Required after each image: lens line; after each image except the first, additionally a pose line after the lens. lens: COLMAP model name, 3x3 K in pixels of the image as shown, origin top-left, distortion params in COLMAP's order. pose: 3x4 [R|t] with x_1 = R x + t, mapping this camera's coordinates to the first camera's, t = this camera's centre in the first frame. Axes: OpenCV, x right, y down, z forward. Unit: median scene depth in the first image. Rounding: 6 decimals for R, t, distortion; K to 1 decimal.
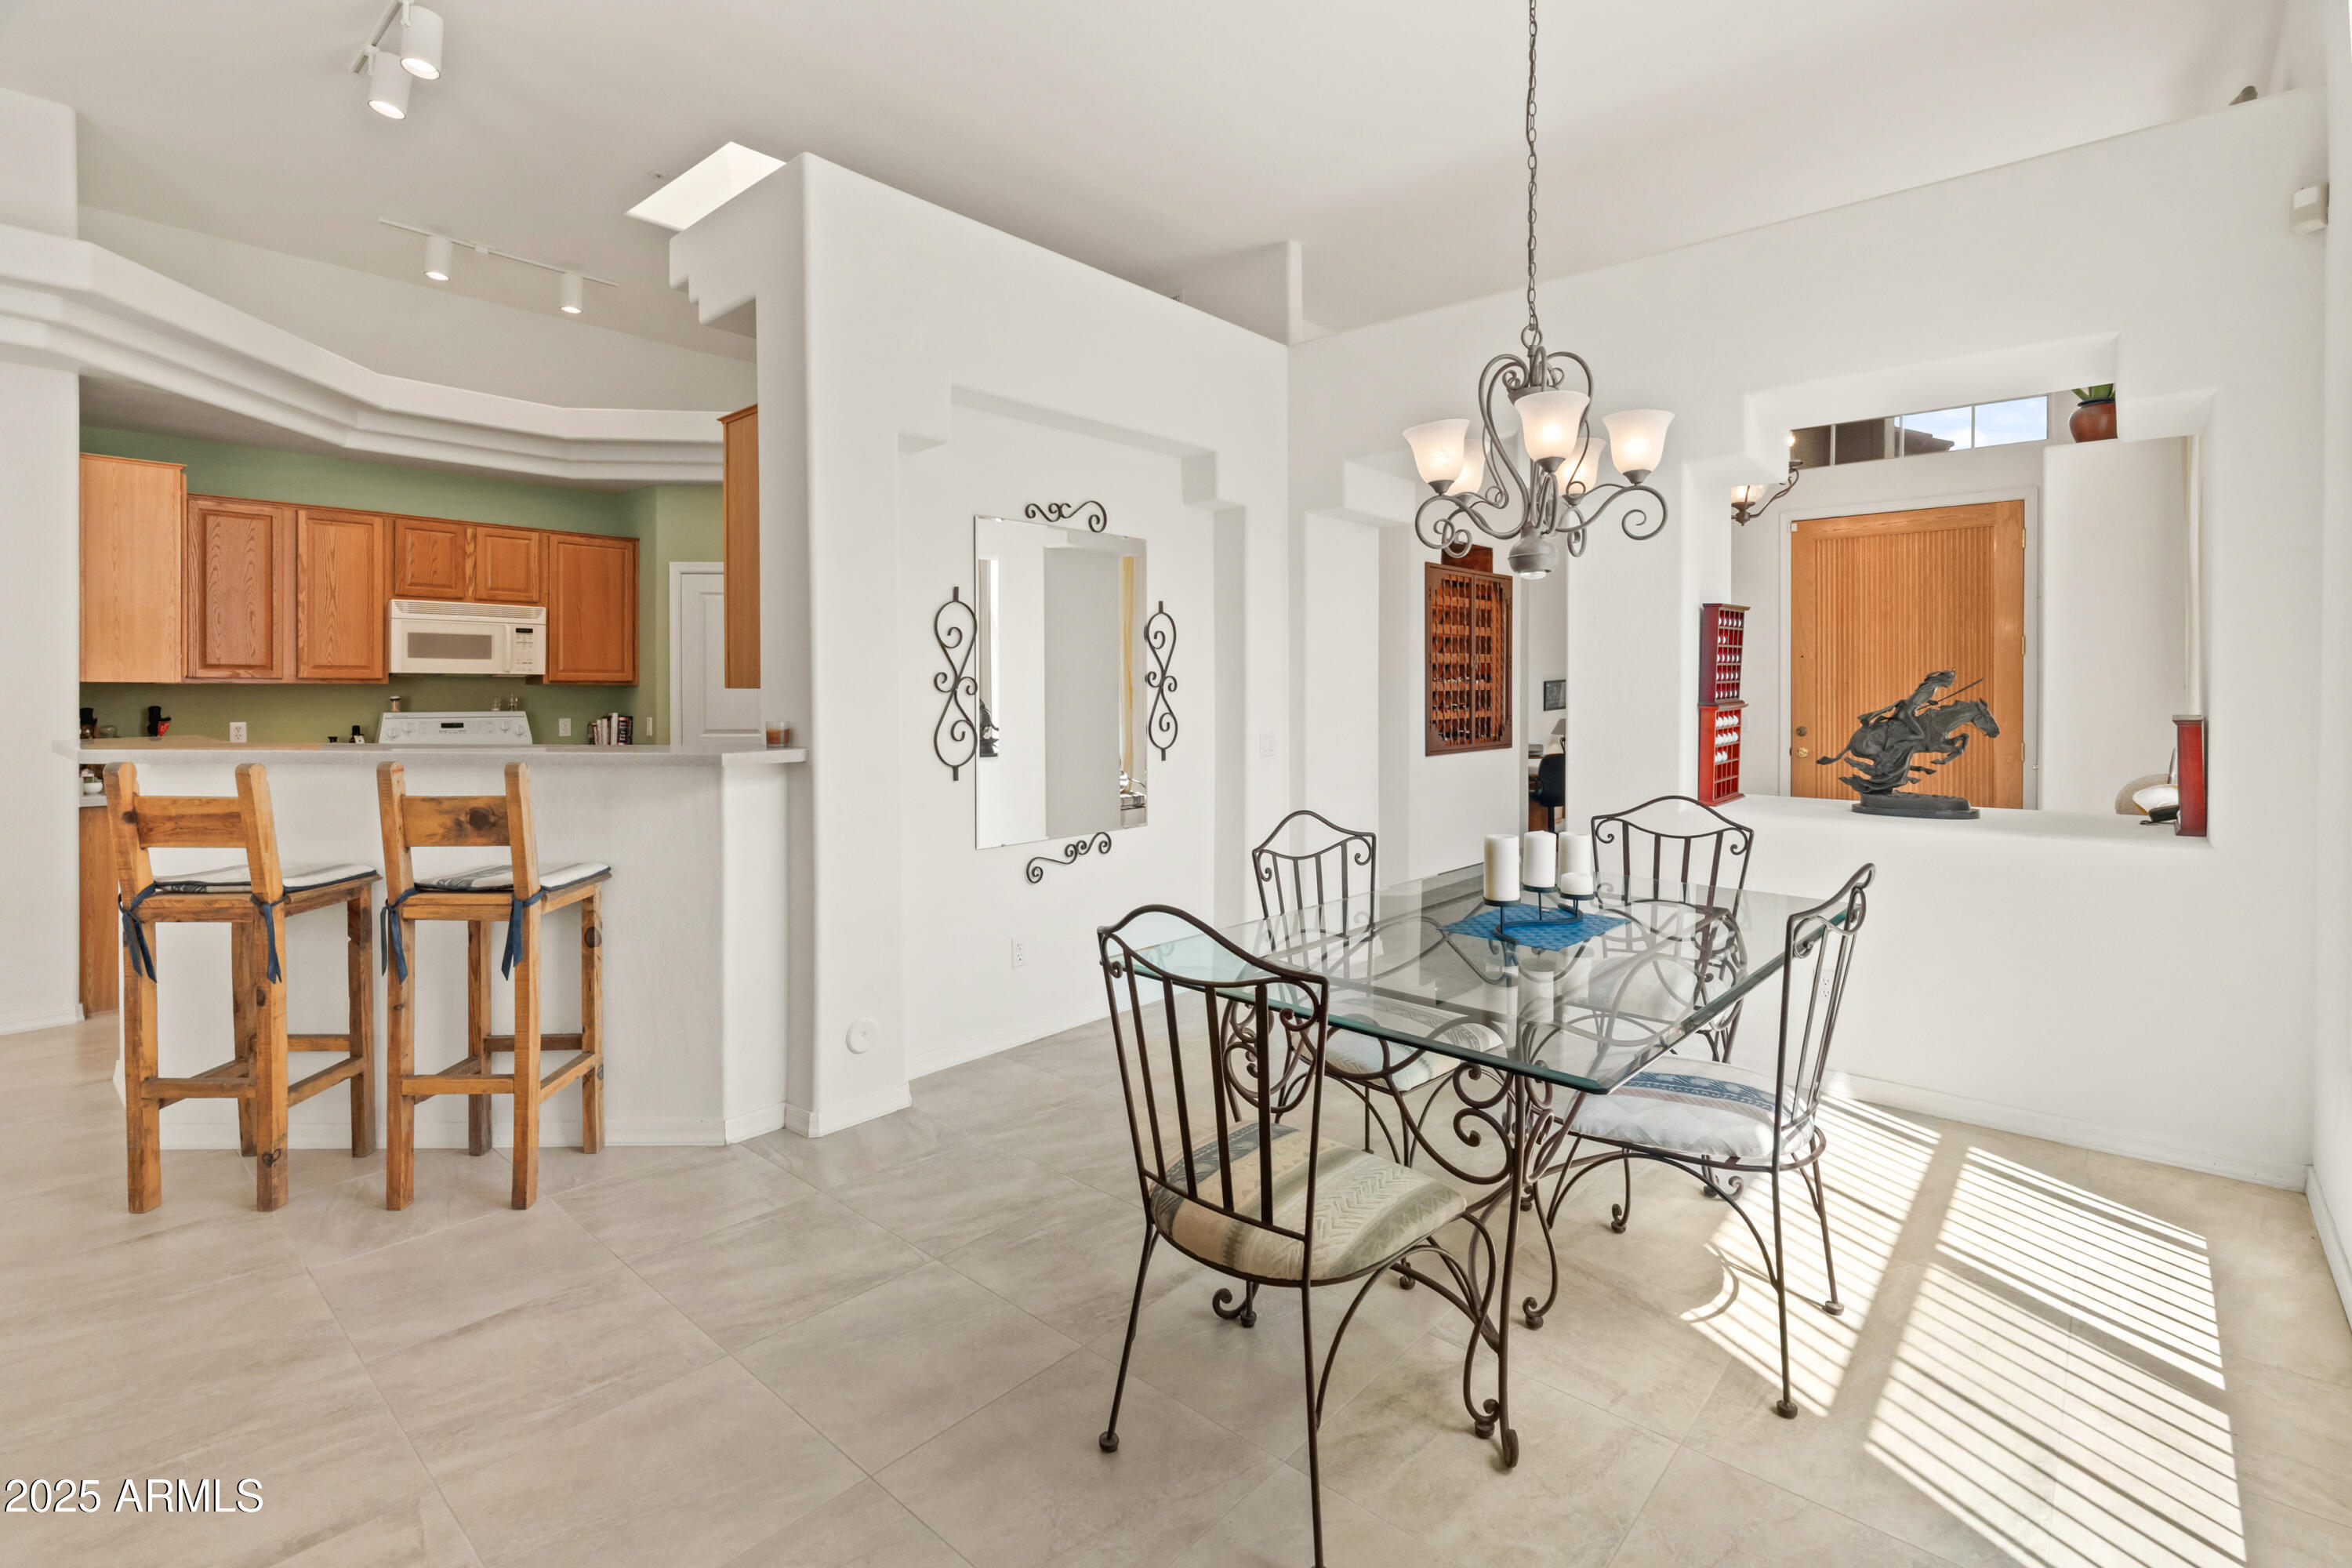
lens RADIAL K [[1085.2, 0, 1168.1], [0, 1085.2, 691.1], [0, 0, 1]] dist [-0.004797, 0.000654]
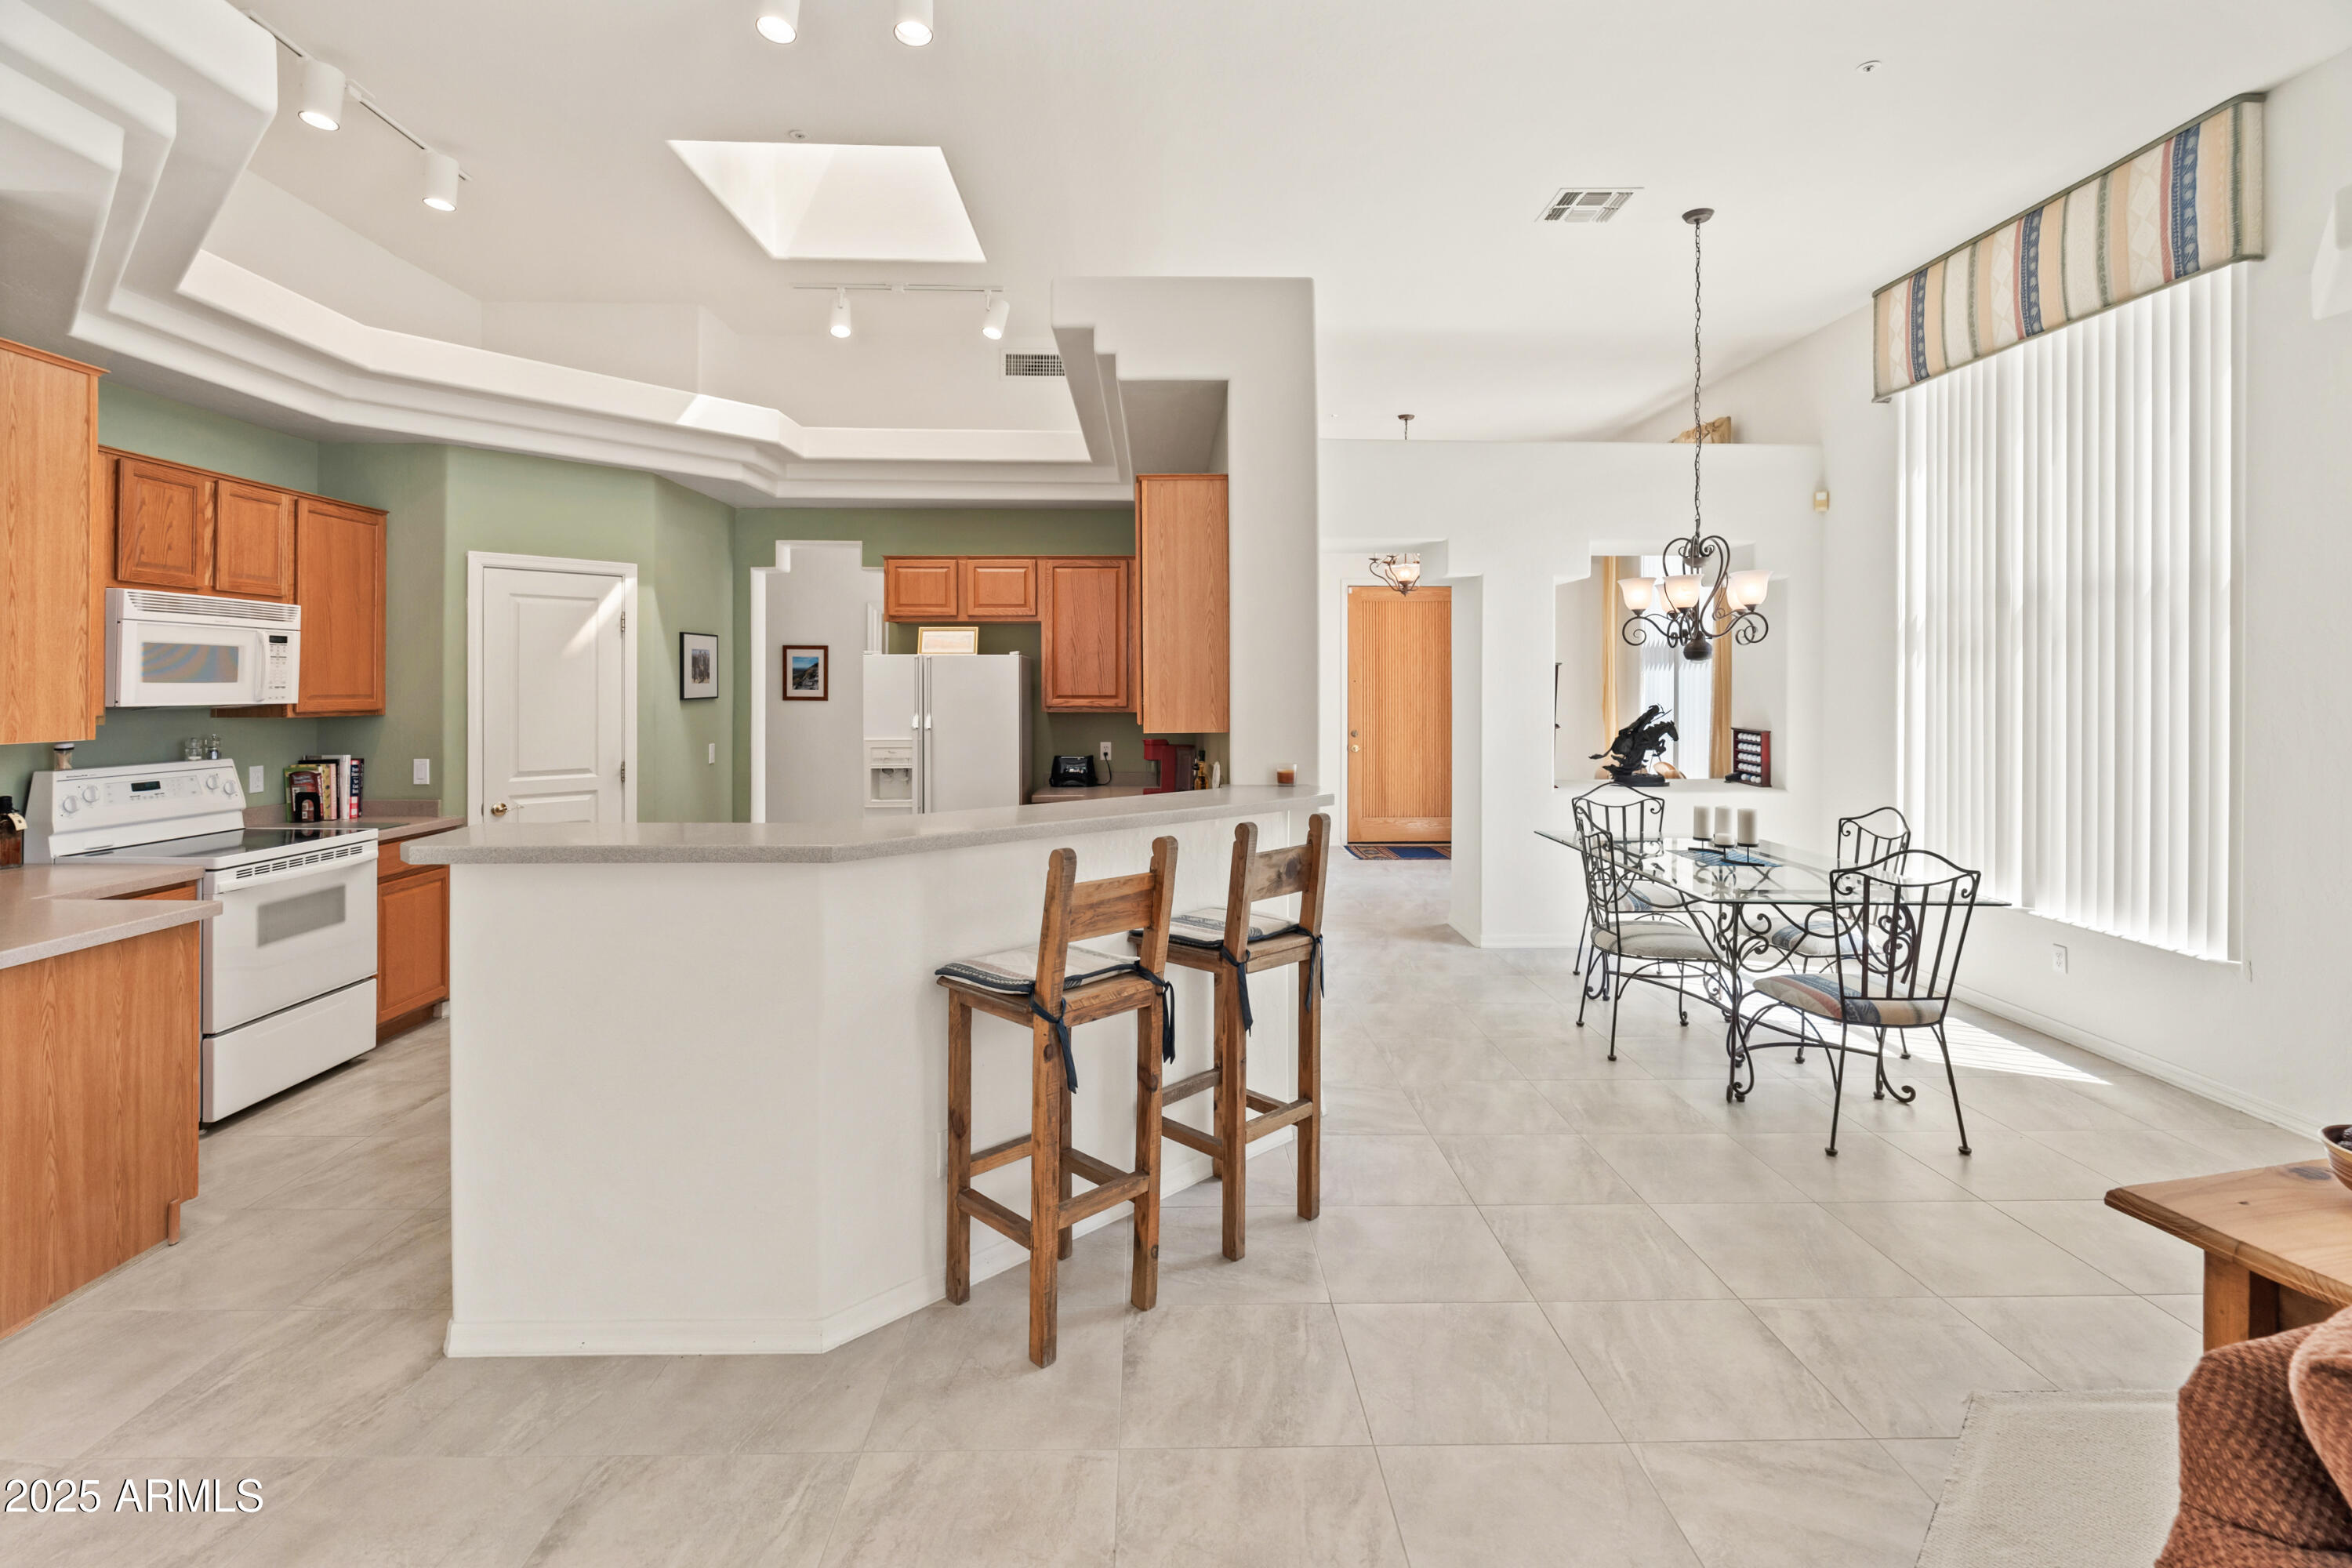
lens RADIAL K [[1085.2, 0, 1168.1], [0, 1085.2, 691.1], [0, 0, 1]] dist [-0.004797, 0.000654]
pose [[0.734067, -0.001642, 0.679075, -0.908850], [-0.002477, 0.999984, 0.005096, -0.040126], [-0.679073, -0.005423, 0.734051, 0.180847]]
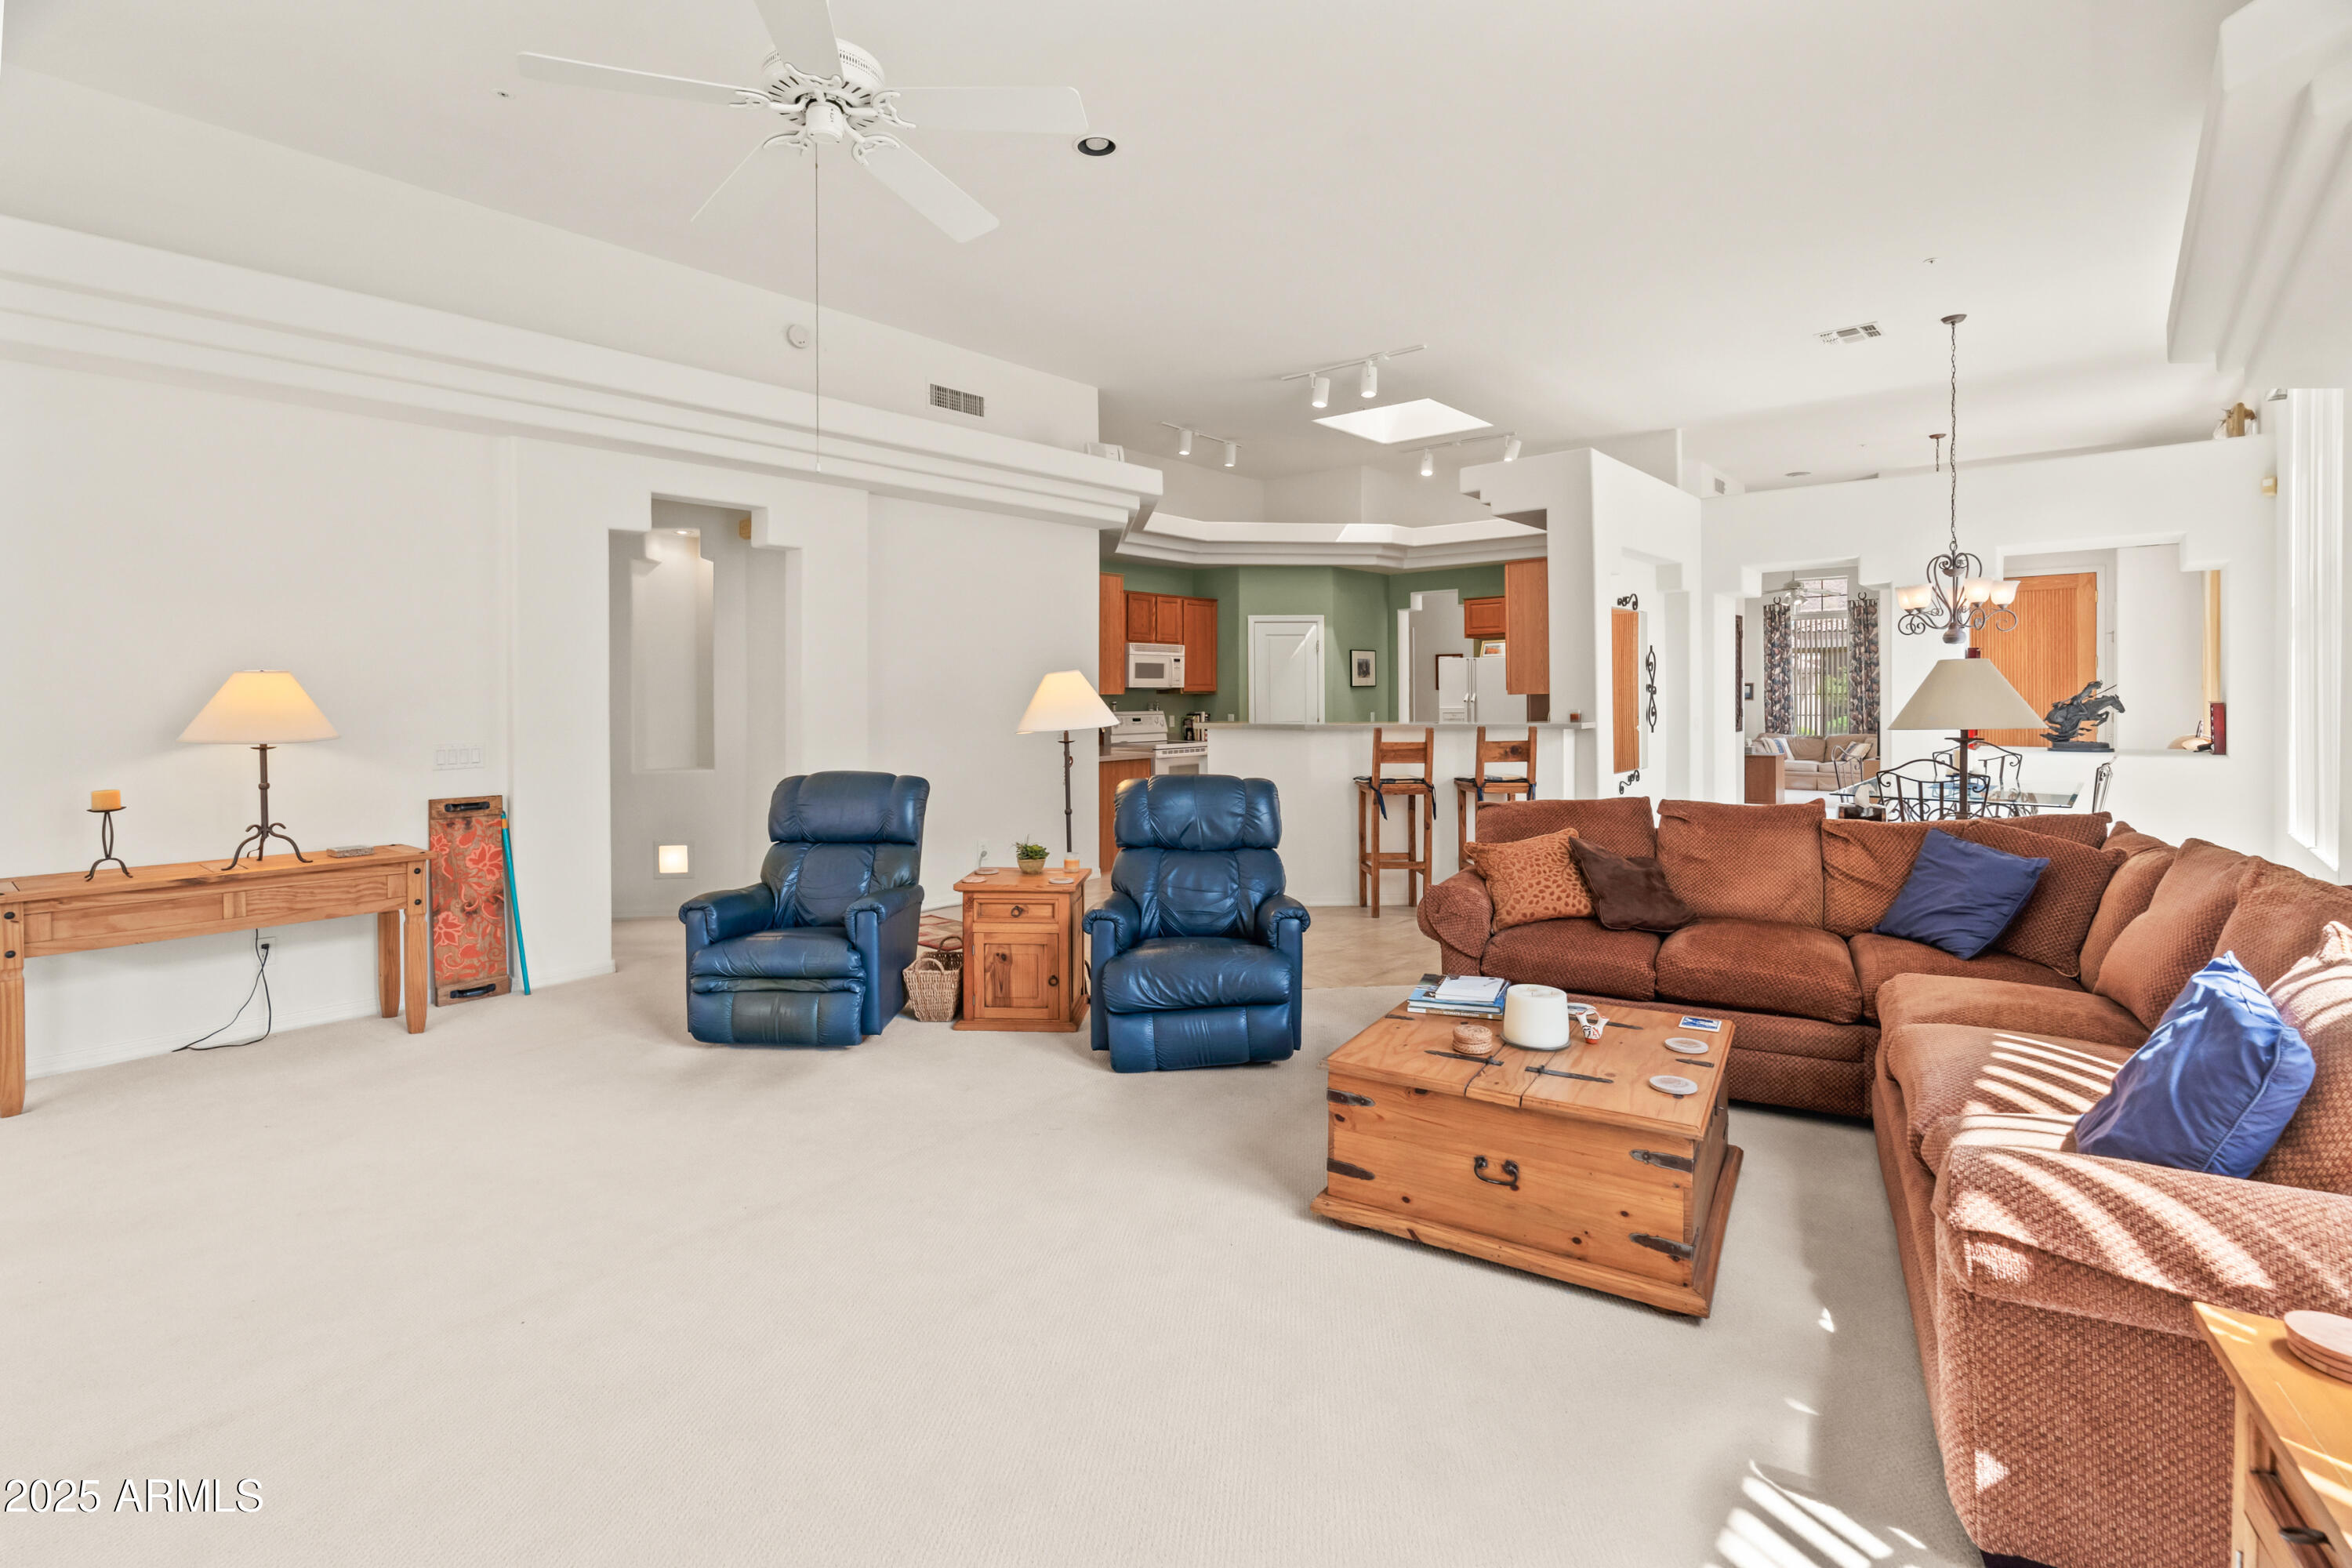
lens RADIAL K [[1085.0, 0, 1174.8], [0, 1085.0, 698.8], [0, 0, 1]] dist [0.000248, 0.000949]
pose [[0.999735, -0.008821, 0.021284, -0.890595], [0.008750, 0.999956, 0.003415, -0.006209], [-0.021314, -0.003228, 0.999768, -0.848854]]
